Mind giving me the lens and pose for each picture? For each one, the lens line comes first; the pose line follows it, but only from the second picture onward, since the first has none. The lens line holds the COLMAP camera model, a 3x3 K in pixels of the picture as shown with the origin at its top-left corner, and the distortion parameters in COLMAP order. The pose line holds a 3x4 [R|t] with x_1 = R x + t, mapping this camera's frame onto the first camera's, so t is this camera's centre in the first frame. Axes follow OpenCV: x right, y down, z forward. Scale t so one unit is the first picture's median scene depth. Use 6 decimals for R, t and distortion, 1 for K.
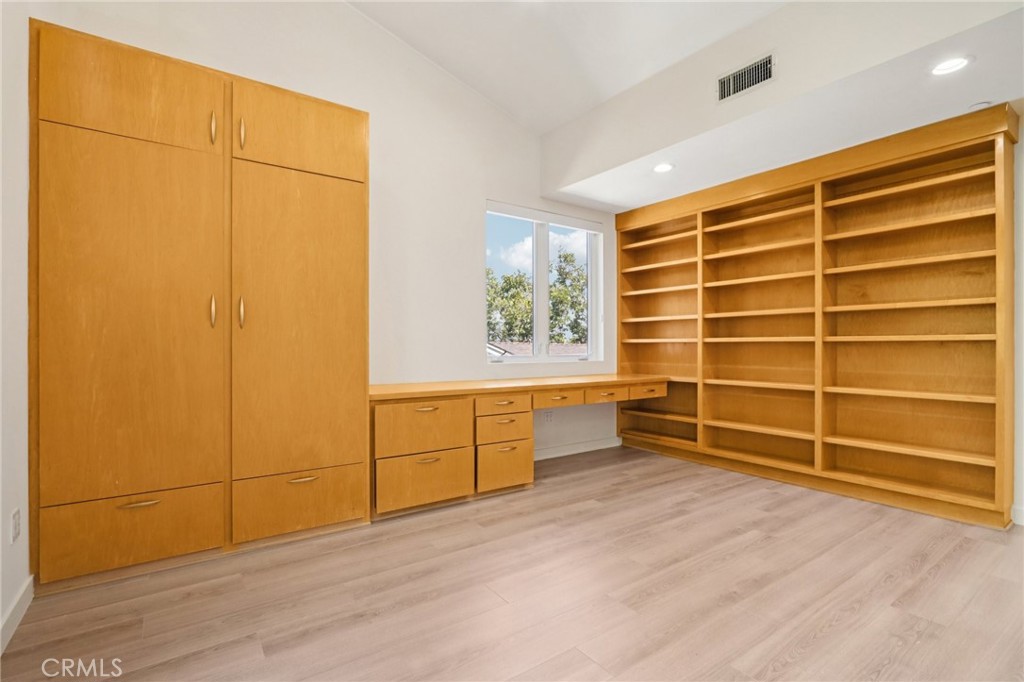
lens RADIAL K [[479.5, 0, 507.4], [0, 479.5, 345.5], [0, 0, 1]] dist [-0.019518, 0.004869]
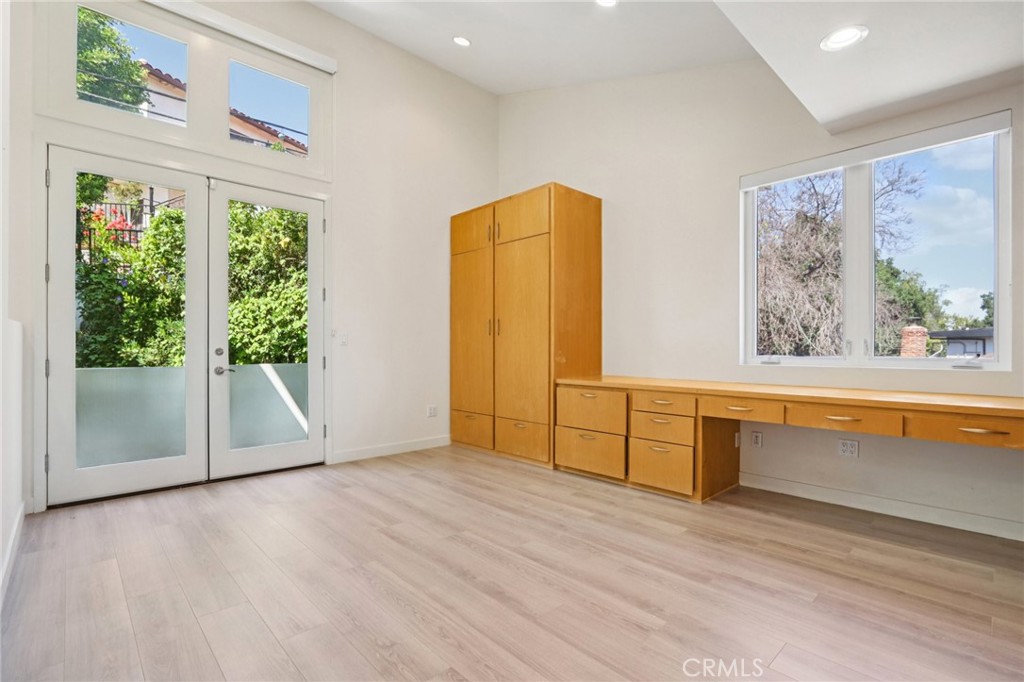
lens RADIAL K [[479.5, 0, 508.4], [0, 479.5, 346.4], [0, 0, 1]] dist [-0.019518, 0.004869]
pose [[0.125679, -0.003201, -0.992066, 1.038489], [0.002928, 0.999992, -0.002855, 0.009699], [0.992067, -0.002546, 0.125688, 0.640928]]
